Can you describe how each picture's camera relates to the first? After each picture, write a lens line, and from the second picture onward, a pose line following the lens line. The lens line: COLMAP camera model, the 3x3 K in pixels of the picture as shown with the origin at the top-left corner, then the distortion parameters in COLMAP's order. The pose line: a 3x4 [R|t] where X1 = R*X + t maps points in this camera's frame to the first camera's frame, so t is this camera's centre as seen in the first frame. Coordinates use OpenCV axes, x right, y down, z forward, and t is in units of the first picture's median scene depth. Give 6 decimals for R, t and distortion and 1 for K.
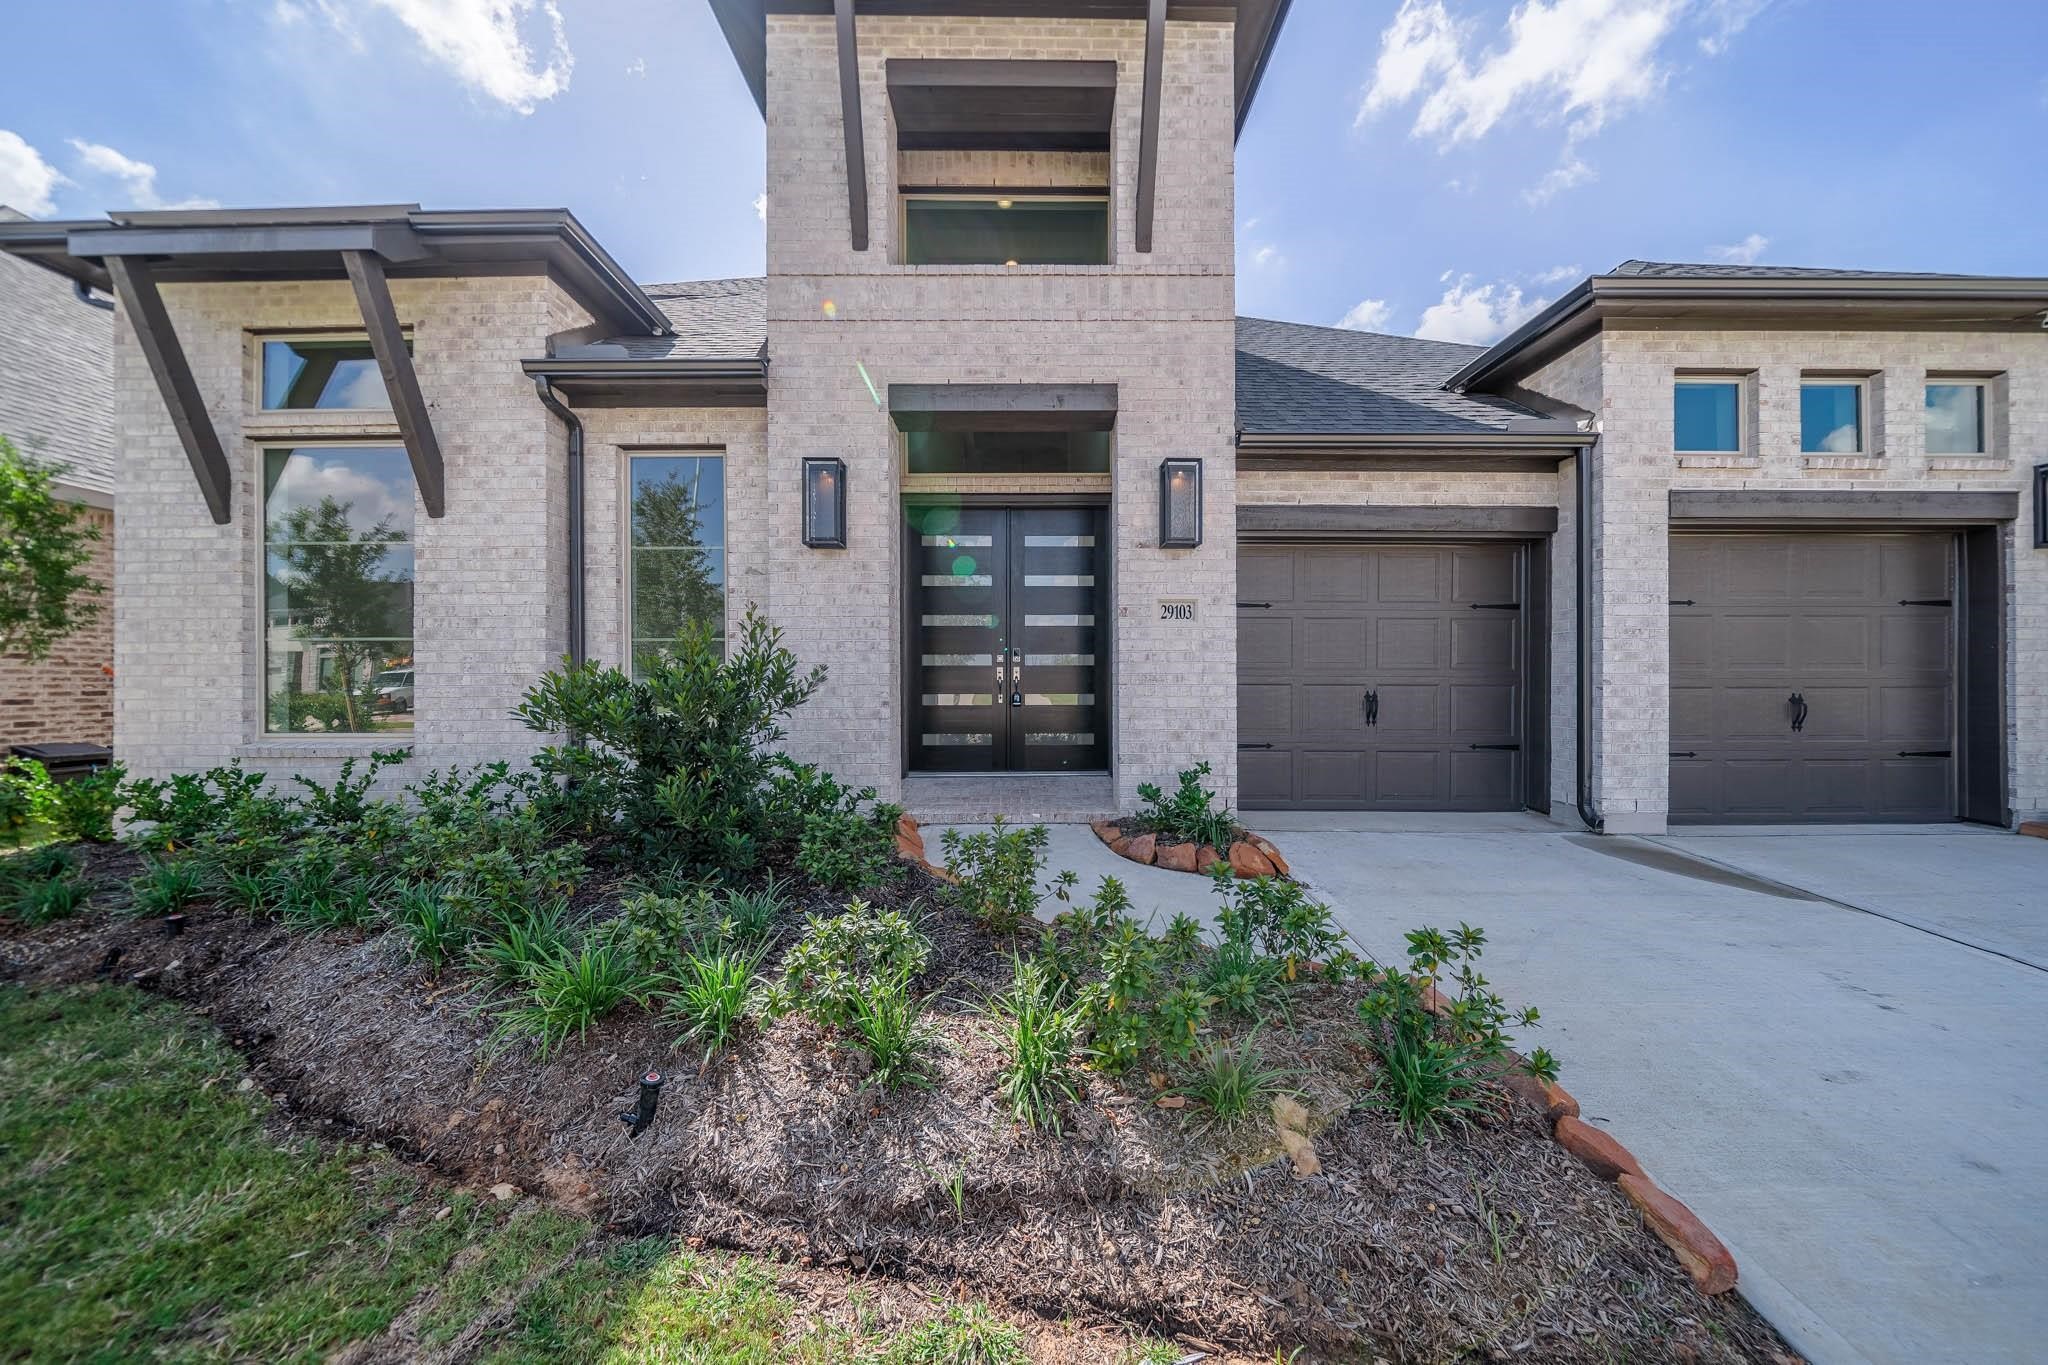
lens RADIAL K [[709.2, 0, 1020.2], [0, 709.2, 675.1], [0, 0, 1]] dist [0.005667, -0.000388]
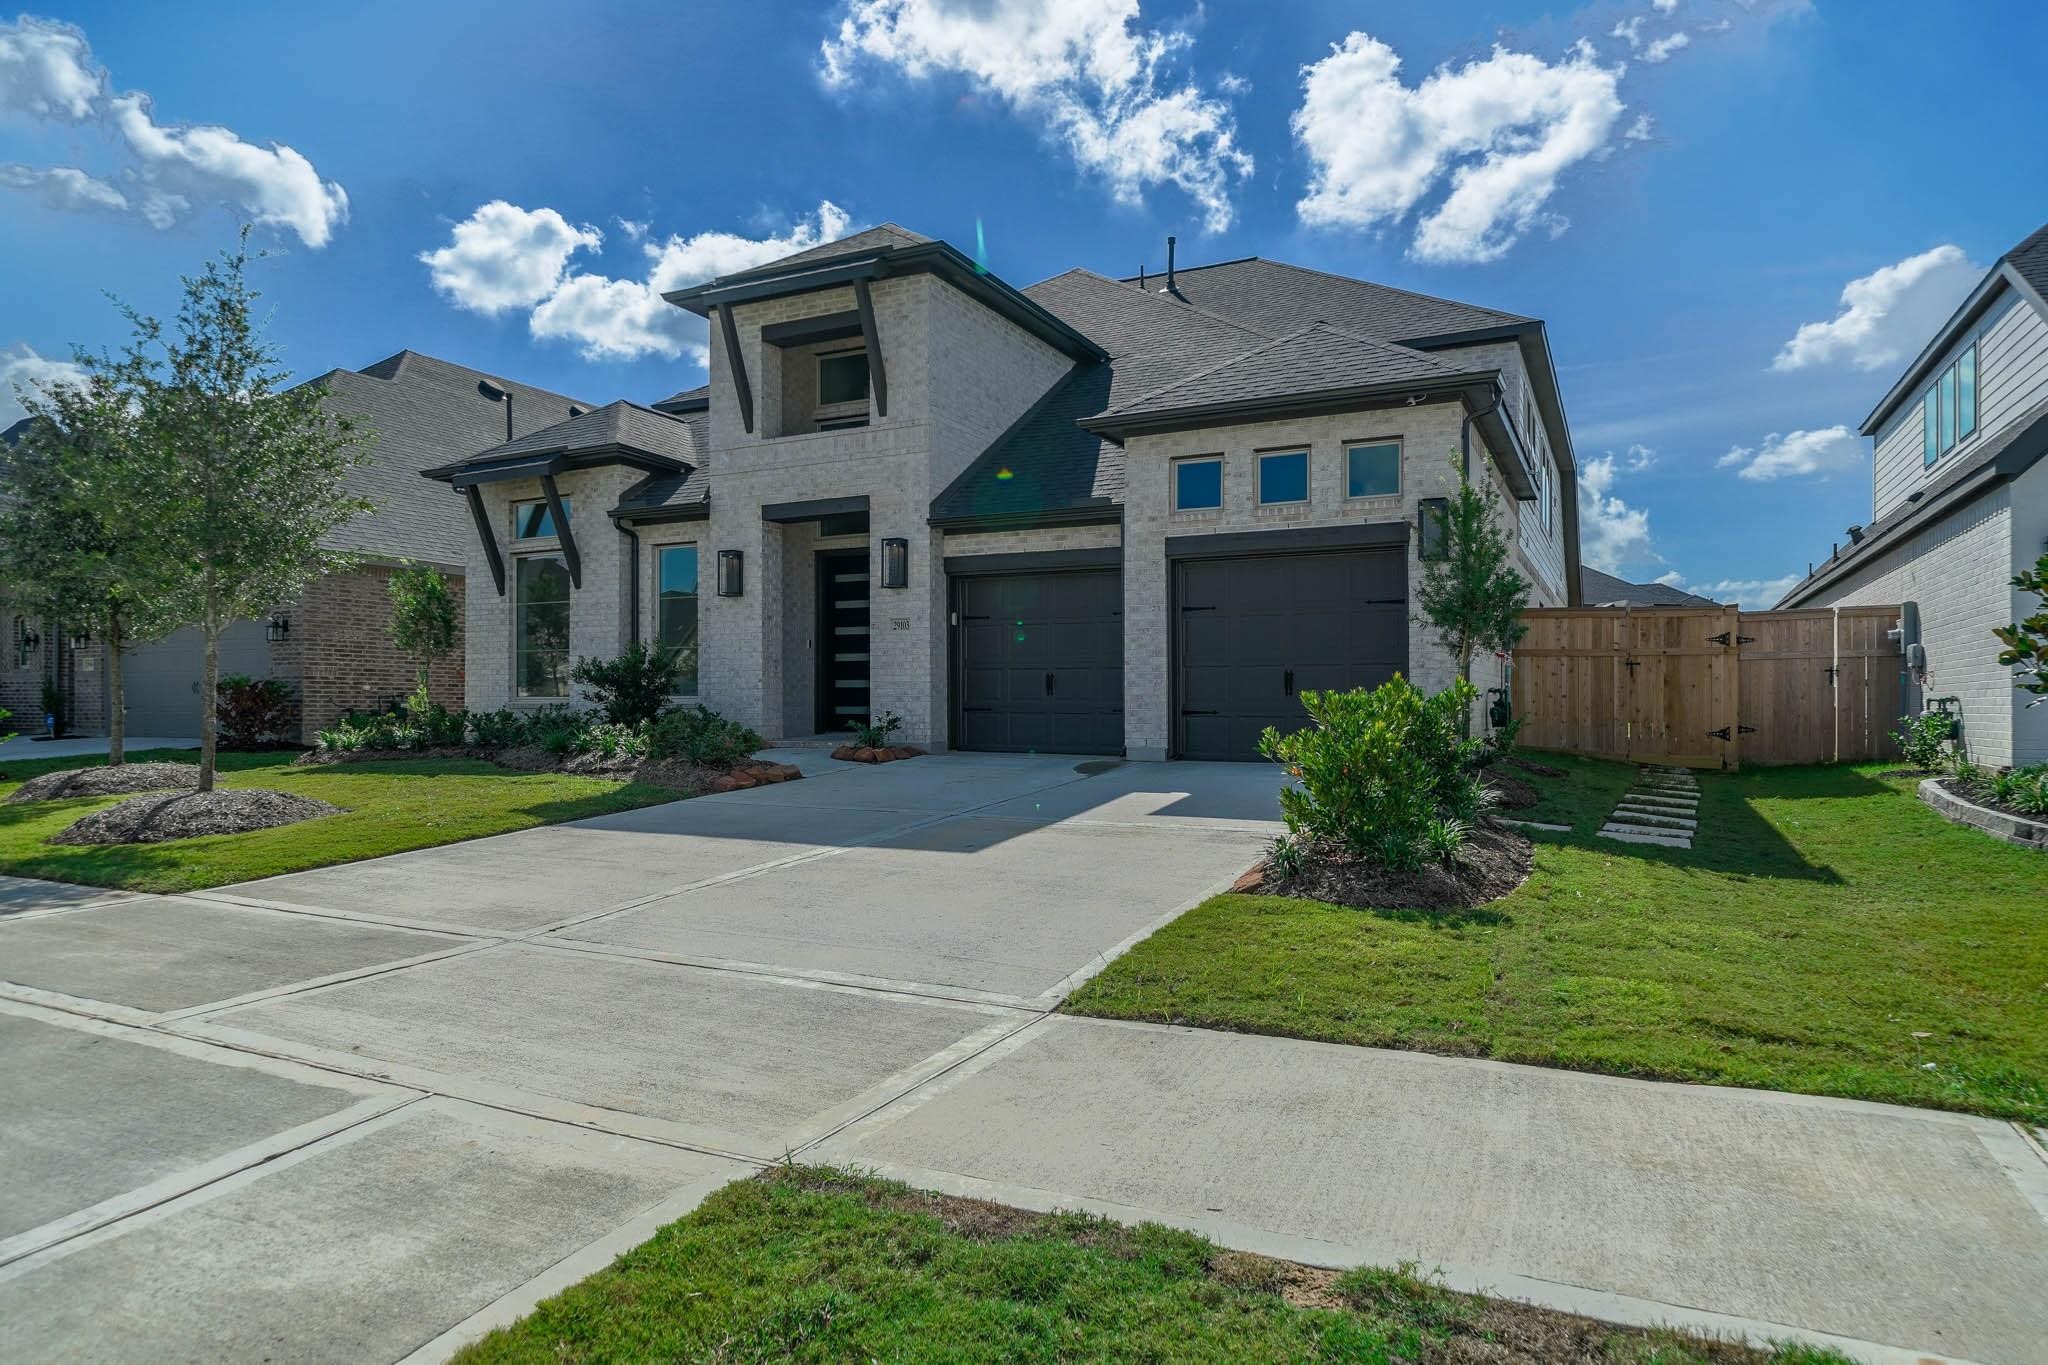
lens RADIAL K [[1191.3, 0, 1026.1], [0, 1191.3, 689.5], [0, 0, 1]] dist [0.068854, 0.001087]
pose [[0.894003, -0.005207, -0.448031, 1.782607], [-0.000784, 0.999913, -0.013186, 0.102539], [0.448061, 0.012139, 0.893921, -1.425811]]
